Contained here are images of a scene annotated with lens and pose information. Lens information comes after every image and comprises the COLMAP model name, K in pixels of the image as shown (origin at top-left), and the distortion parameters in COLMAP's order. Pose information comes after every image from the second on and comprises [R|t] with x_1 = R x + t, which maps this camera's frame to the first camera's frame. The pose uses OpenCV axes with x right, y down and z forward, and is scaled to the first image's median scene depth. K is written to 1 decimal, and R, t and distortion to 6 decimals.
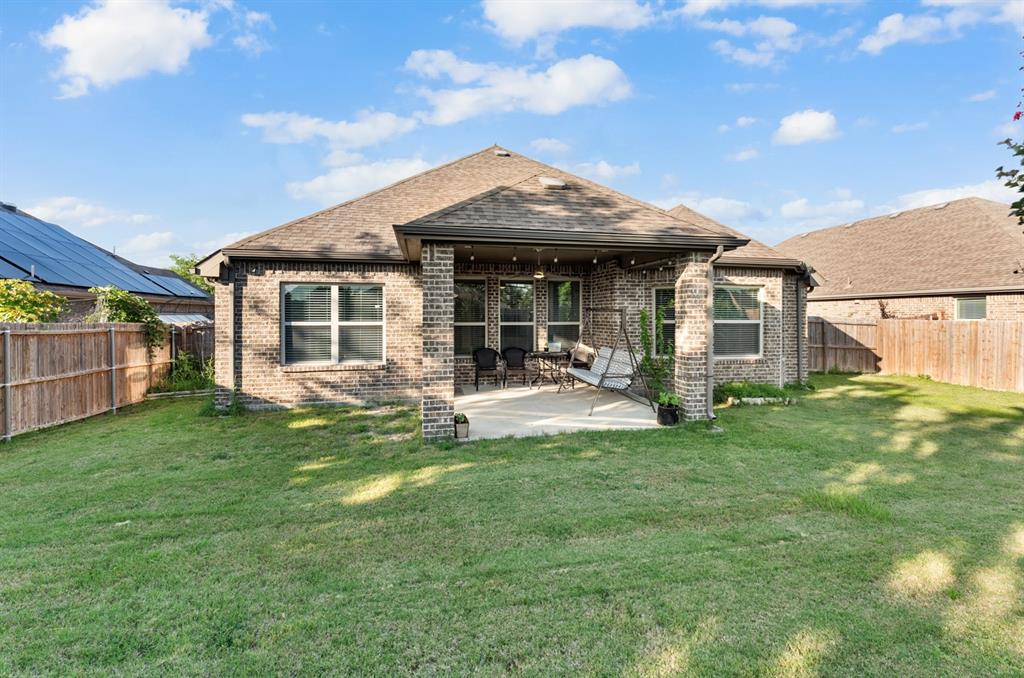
lens RADIAL K [[444.3, 0, 513.9], [0, 444.3, 319.1], [0, 0, 1]] dist [-0.000434, -0.000178]
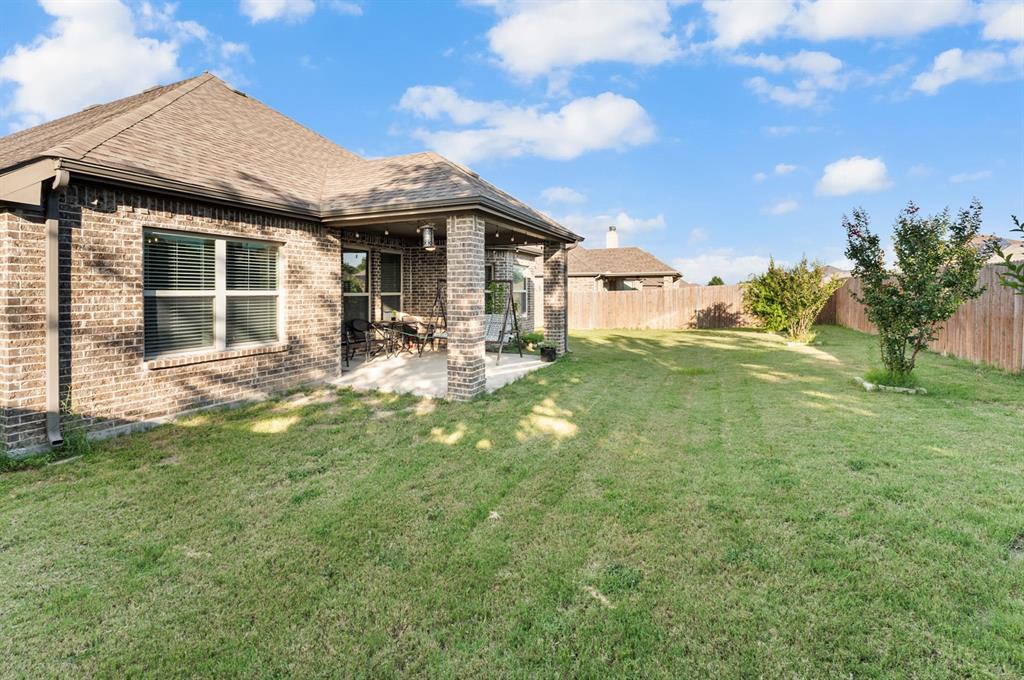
lens RADIAL K [[436.3, 0, 510.2], [0, 436.3, 292.4], [0, 0, 1]] dist [-0.000323, -0.000001]
pose [[0.600247, -0.002962, 0.799809, -0.687379], [0.008804, 0.999957, -0.002904, 0.015320], [-0.799766, 0.008785, 0.600247, 0.208752]]
